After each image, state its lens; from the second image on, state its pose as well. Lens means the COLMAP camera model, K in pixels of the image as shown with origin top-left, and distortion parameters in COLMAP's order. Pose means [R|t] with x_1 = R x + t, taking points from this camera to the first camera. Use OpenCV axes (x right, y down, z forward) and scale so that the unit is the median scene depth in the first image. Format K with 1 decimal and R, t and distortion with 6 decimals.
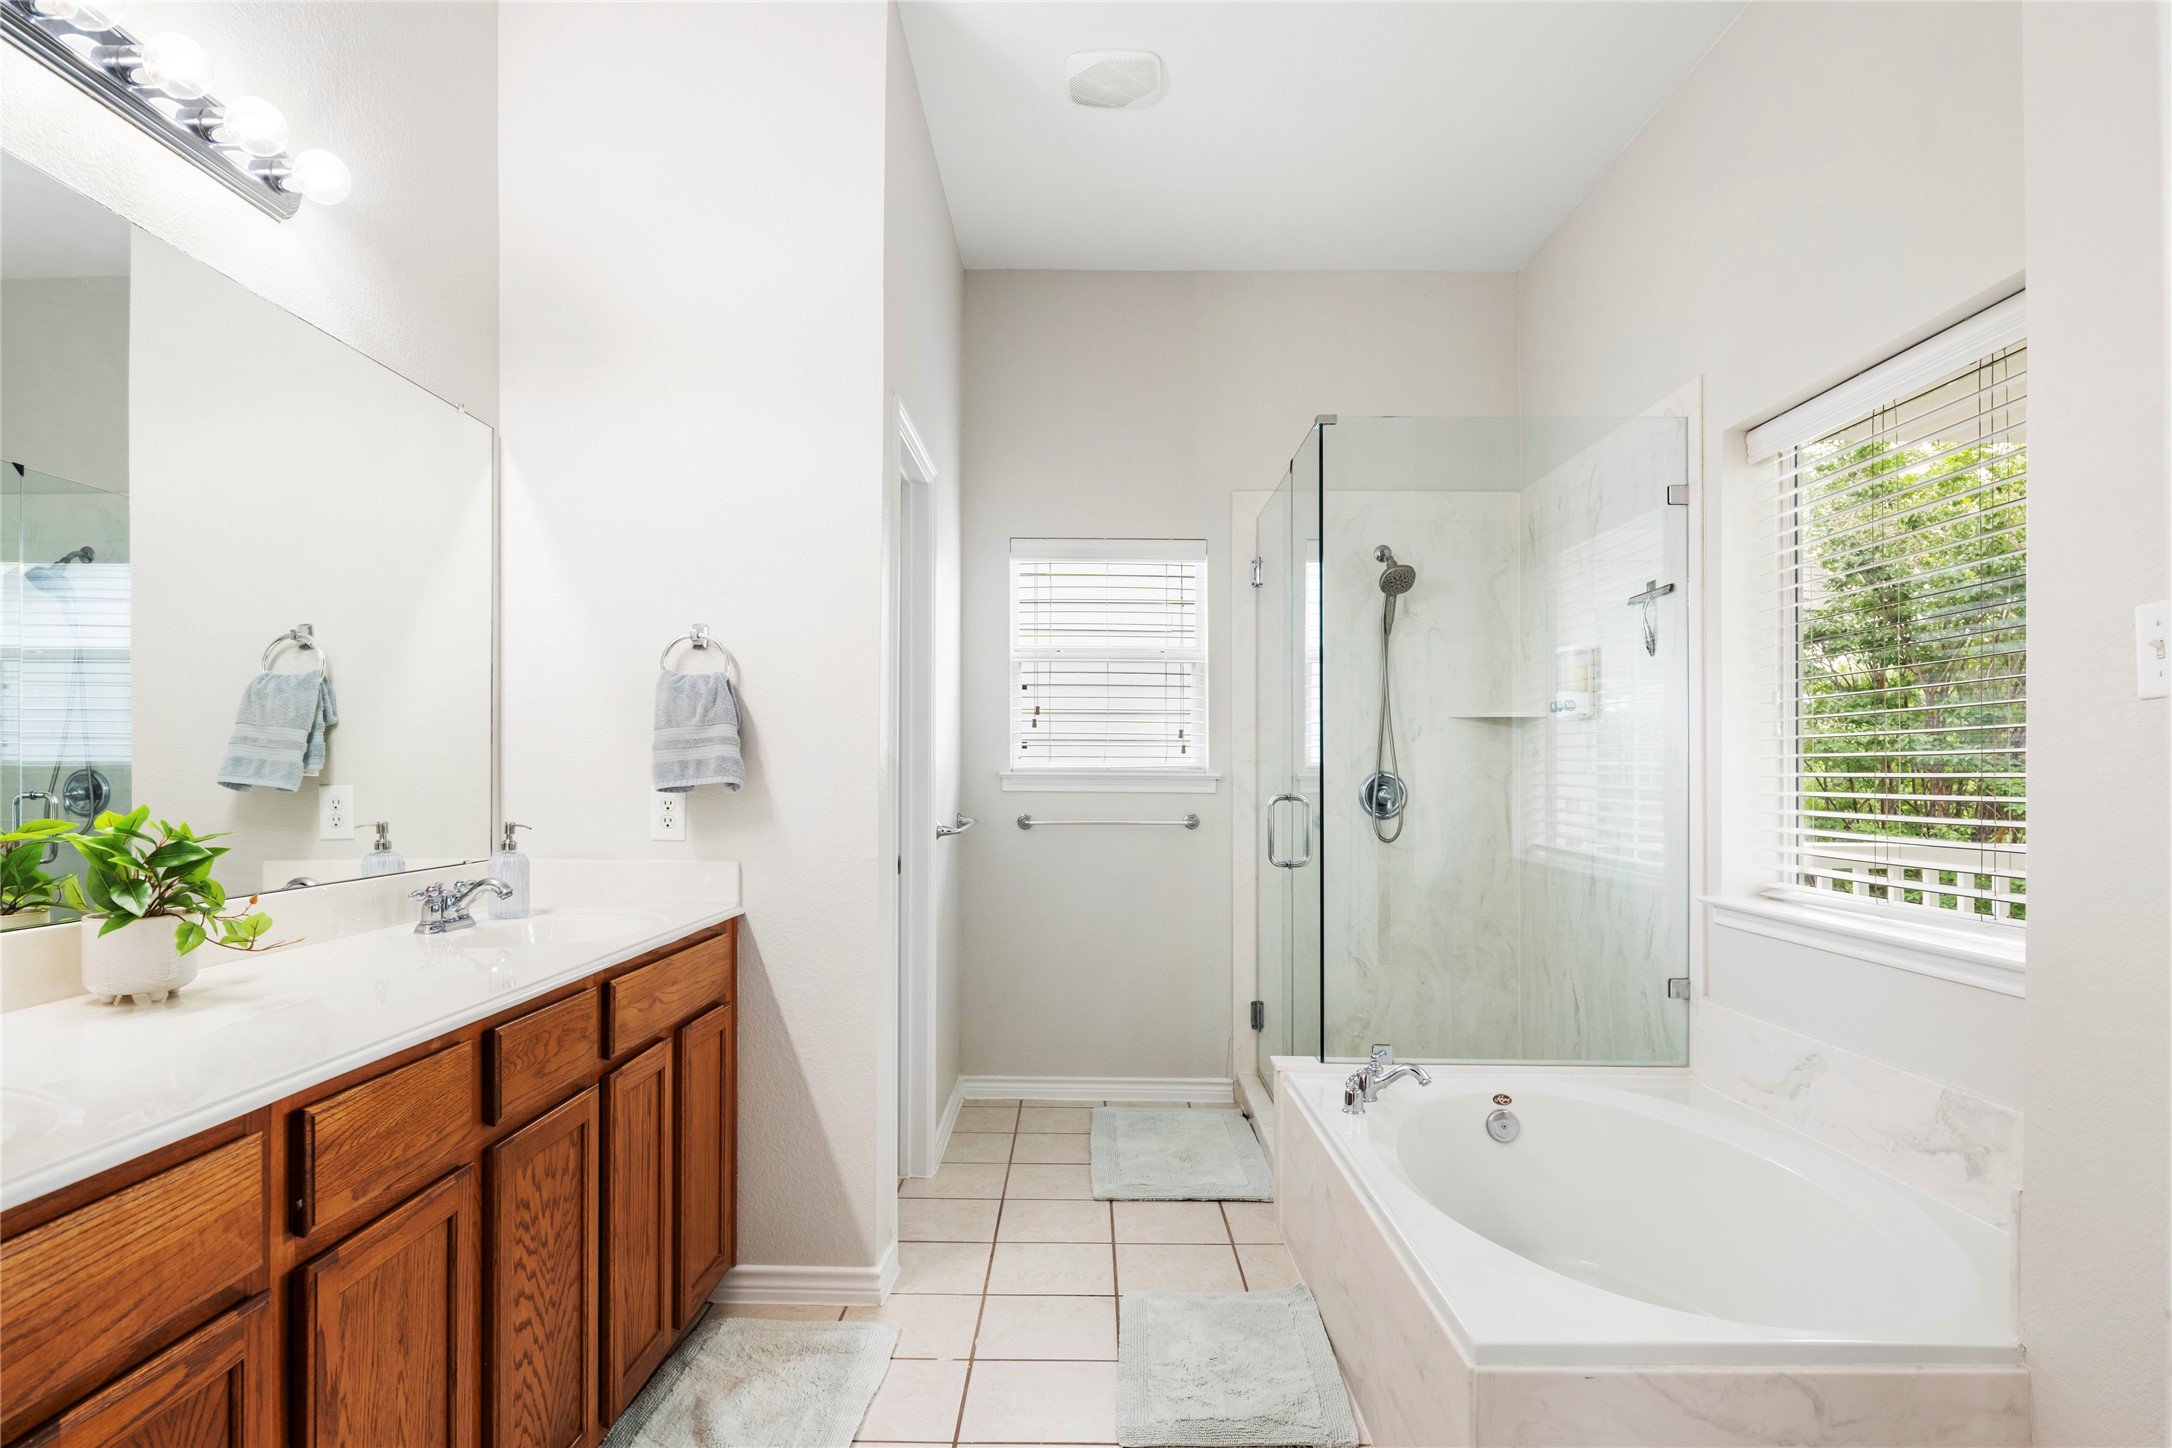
lens RADIAL K [[1187.9, 0, 1045.9], [0, 1187.9, 764.8], [0, 0, 1]] dist [-0.000239, -0.000603]
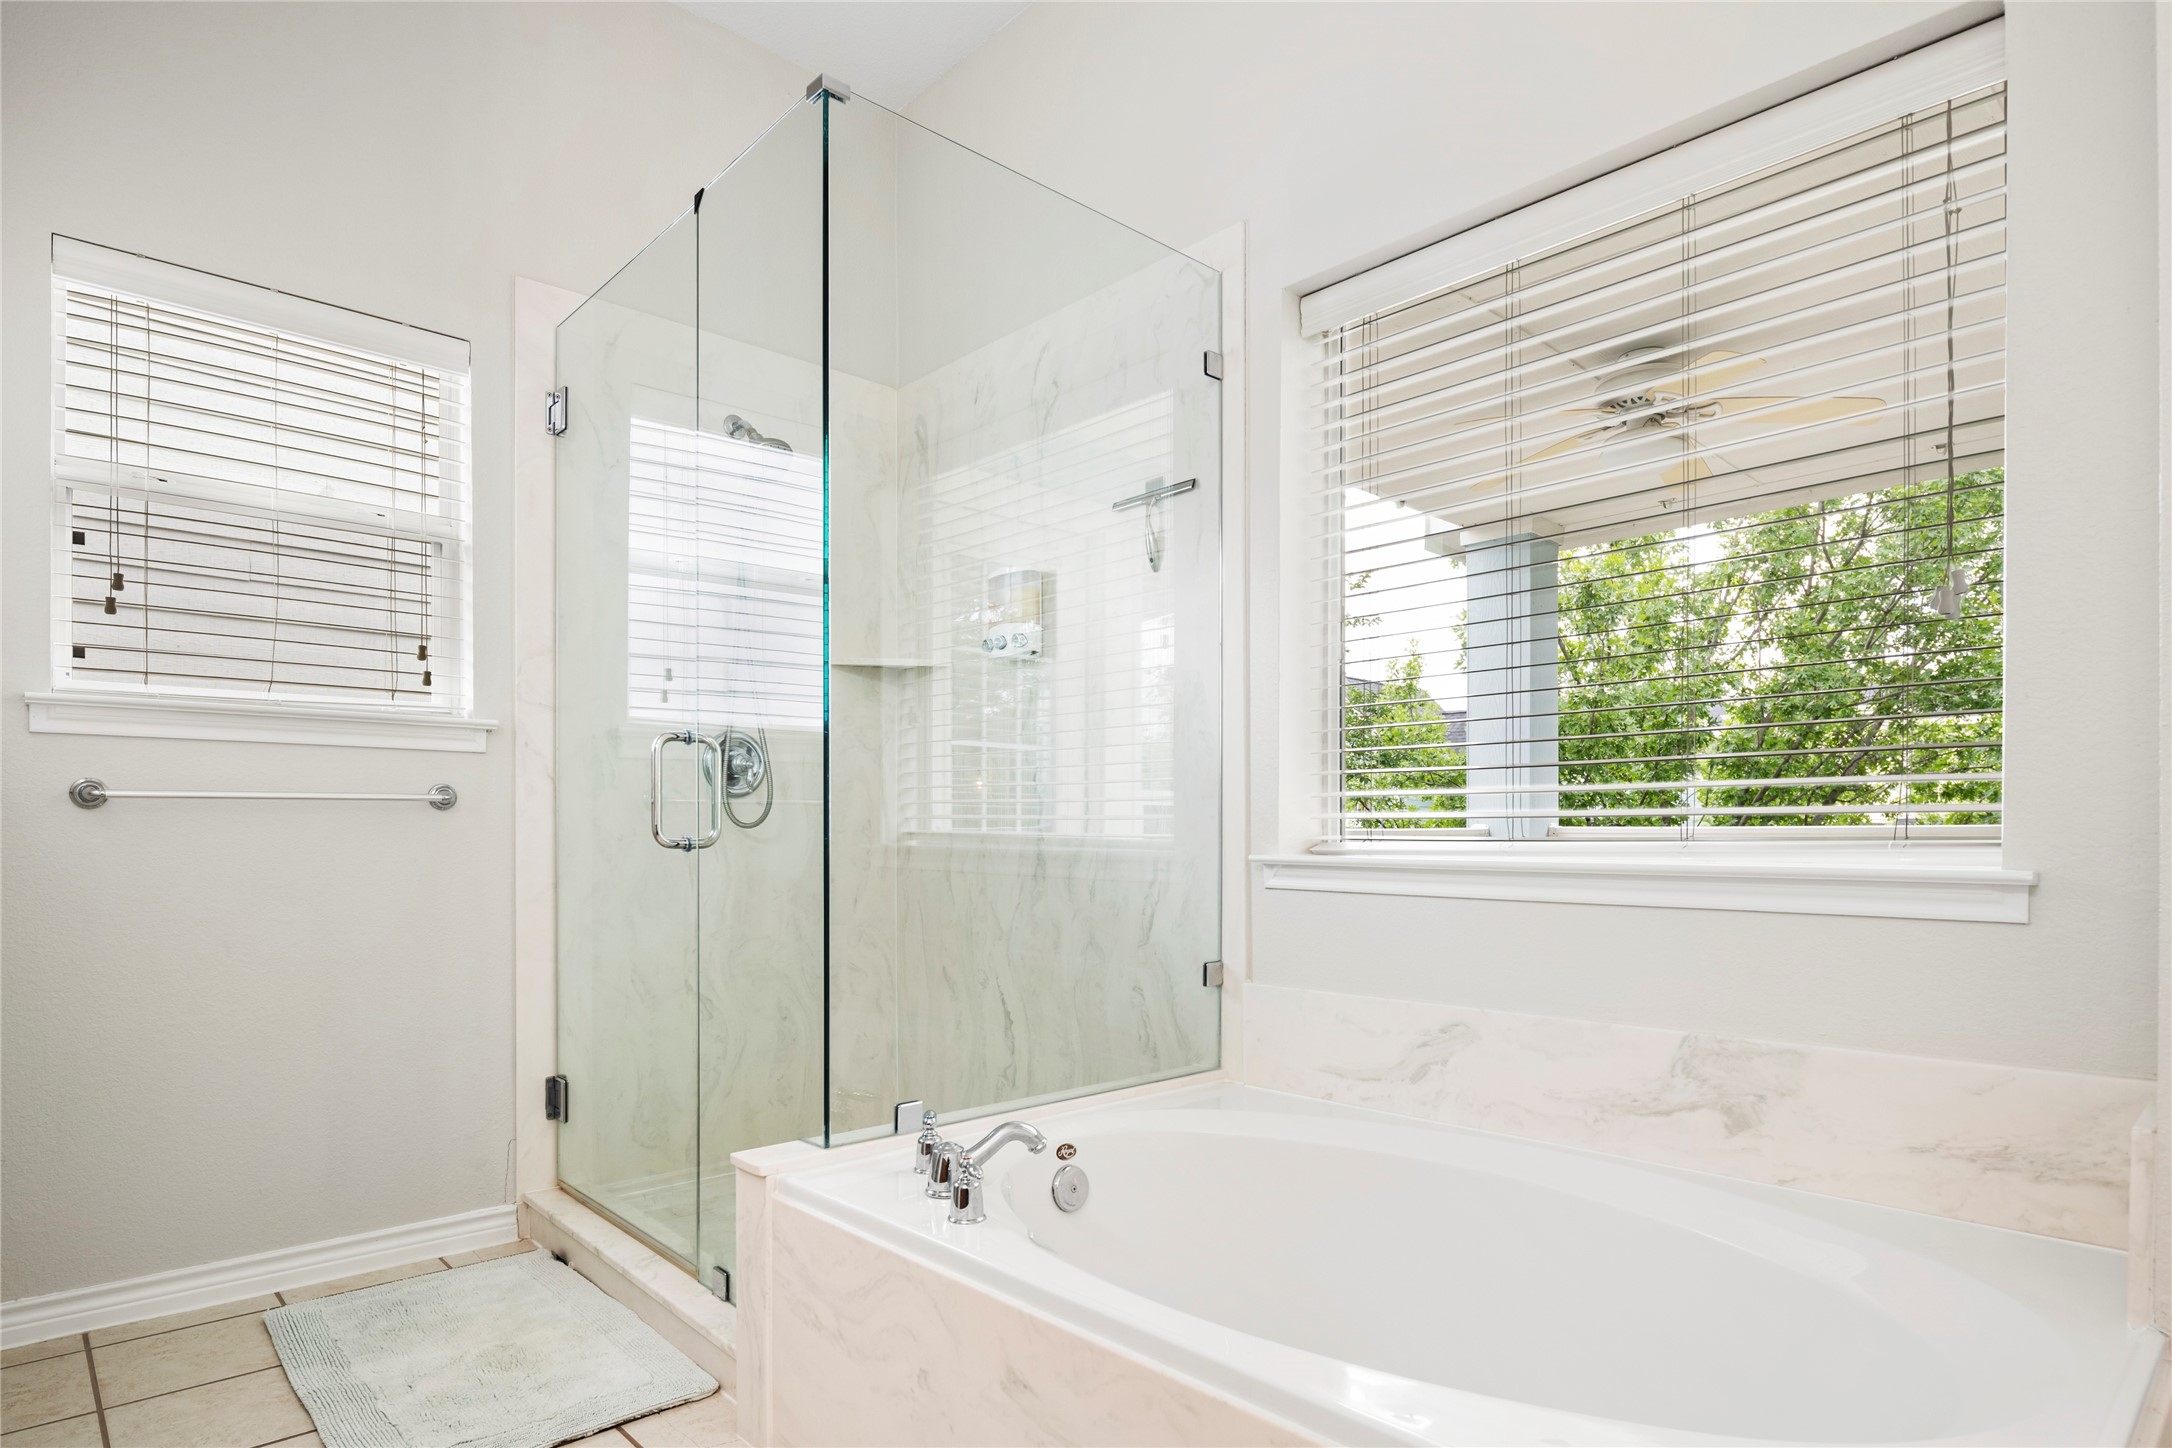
lens RADIAL K [[1184.5, 0, 1078.5], [0, 1184.5, 828.7], [0, 0, 1]] dist [0.003092, -0.014282]
pose [[0.713141, -0.000998, 0.701019, -0.087020], [-0.004768, 0.999969, 0.006273, 0.071889], [-0.701004, -0.007816, 0.713115, 0.415063]]
